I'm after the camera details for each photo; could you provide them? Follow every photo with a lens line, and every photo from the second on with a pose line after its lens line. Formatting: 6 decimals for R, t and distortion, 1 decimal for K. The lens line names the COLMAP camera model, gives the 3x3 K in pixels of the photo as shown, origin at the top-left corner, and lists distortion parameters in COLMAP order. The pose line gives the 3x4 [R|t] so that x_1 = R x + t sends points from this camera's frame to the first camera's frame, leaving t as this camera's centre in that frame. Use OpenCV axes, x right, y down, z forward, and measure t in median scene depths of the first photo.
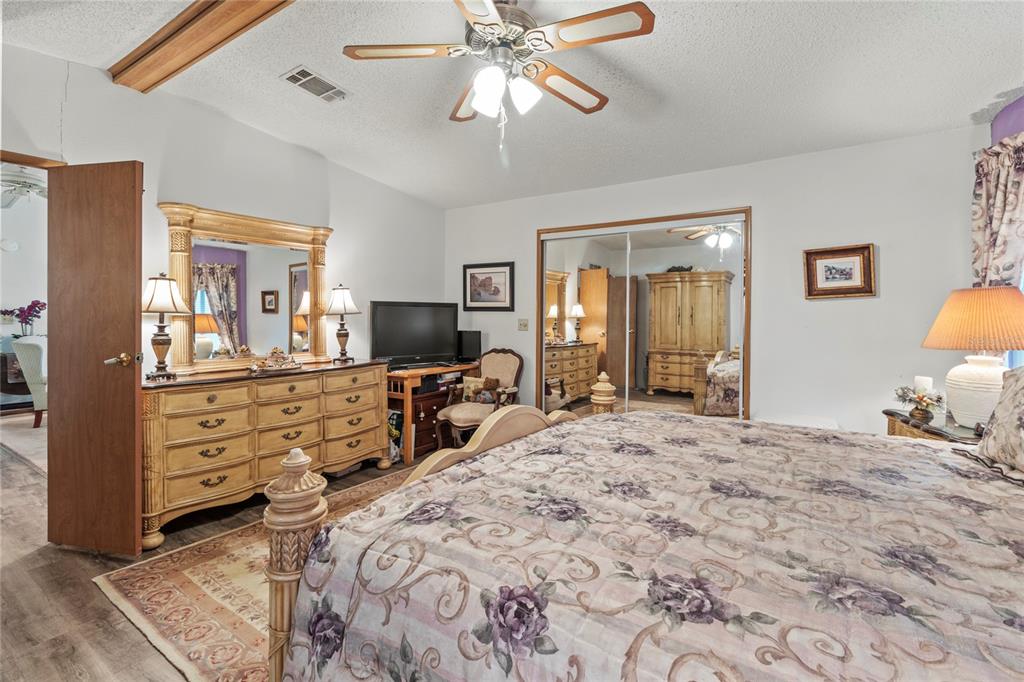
lens RADIAL K [[476.1, 0, 508.7], [0, 476.1, 311.5], [0, 0, 1]] dist [0.002553, 0.000331]
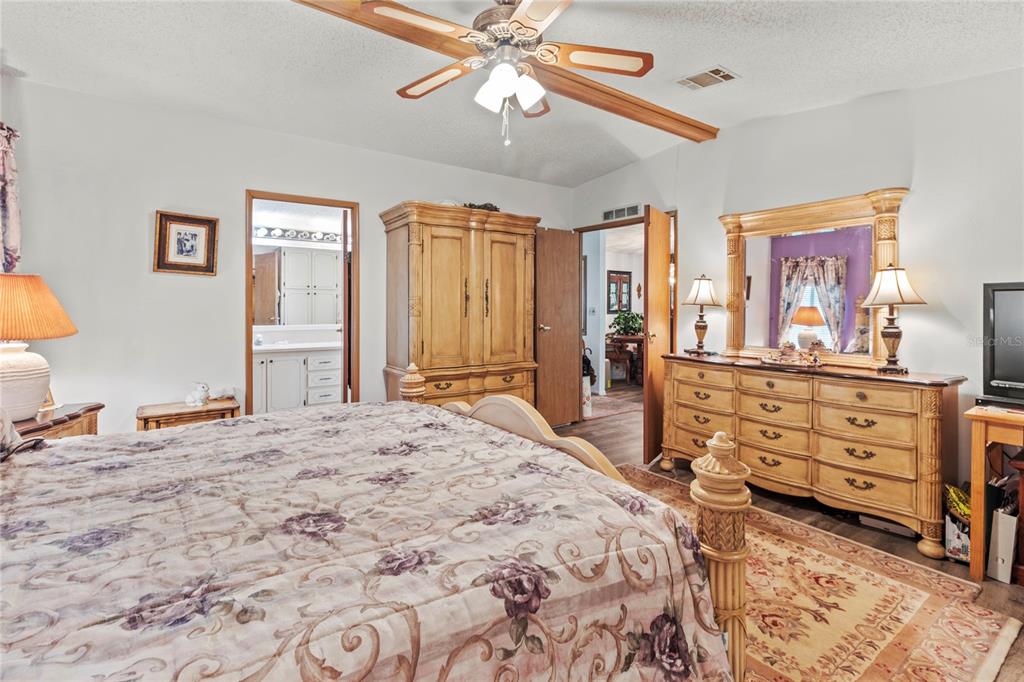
lens RADIAL K [[476.1, 0, 508.7], [0, 476.1, 311.5], [0, 0, 1]] dist [0.002553, 0.000331]
pose [[-0.350563, 0.008448, -0.936501, 0.633301], [0.007811, 0.999951, 0.006096, 0.007861], [0.936507, -0.005178, -0.350612, 0.886235]]
